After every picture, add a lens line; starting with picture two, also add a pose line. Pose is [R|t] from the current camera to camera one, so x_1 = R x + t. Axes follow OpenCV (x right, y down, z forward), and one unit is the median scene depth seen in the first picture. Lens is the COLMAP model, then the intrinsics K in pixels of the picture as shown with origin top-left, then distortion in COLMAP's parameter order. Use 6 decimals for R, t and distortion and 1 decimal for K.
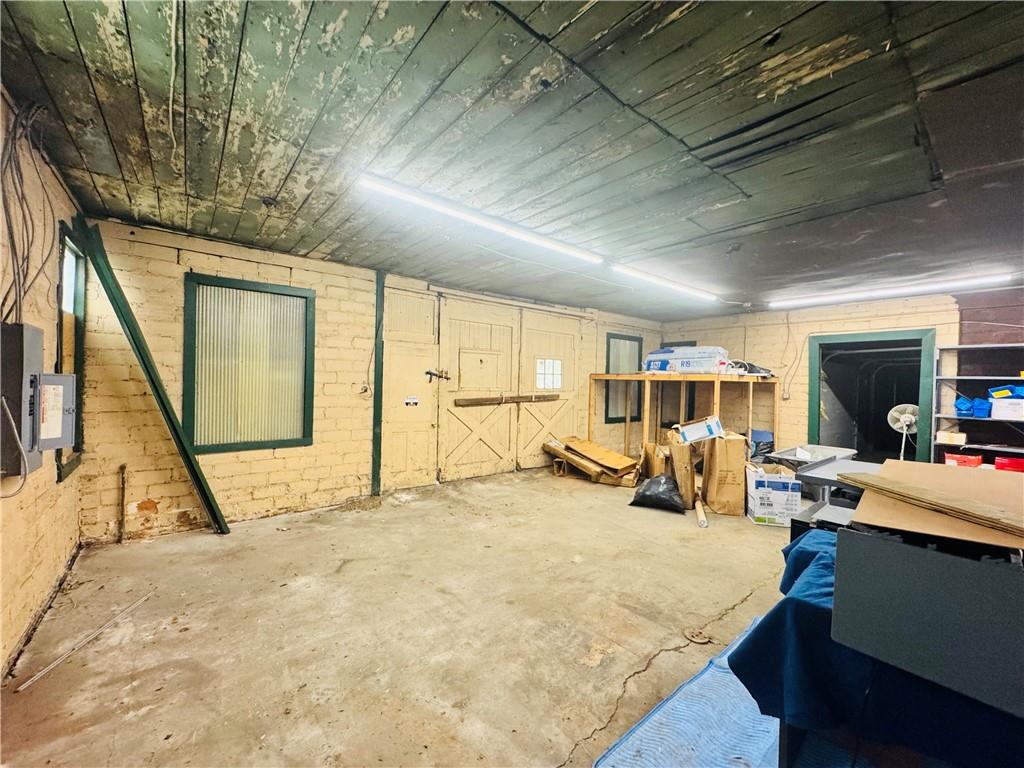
lens RADIAL K [[413.6, 0, 510.8], [0, 413.6, 384.8], [0, 0, 1]] dist [-0.003954, -0.000307]
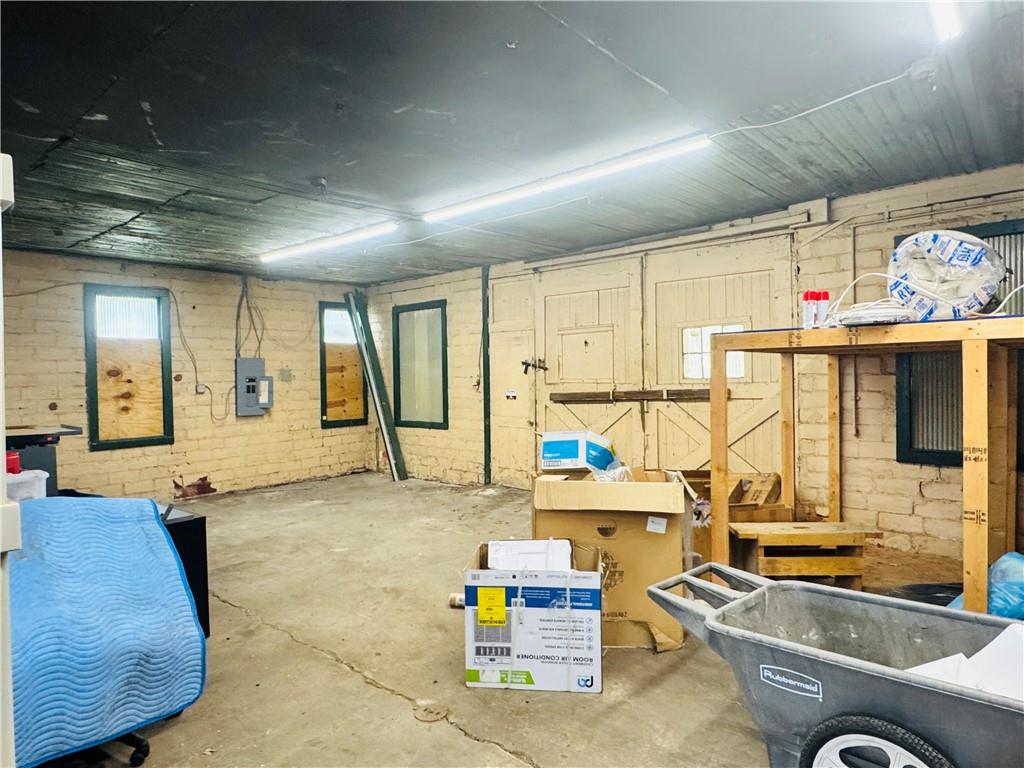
lens RADIAL K [[614.6, 0, 510.8], [0, 614.6, 383.2], [0, 0, 1]] dist [-0.000354, -0.000138]
pose [[0.160811, -0.007992, -0.986953, 1.121730], [0.011942, 0.999910, -0.006151, 0.022647], [0.986913, -0.010797, 0.160892, 0.777586]]
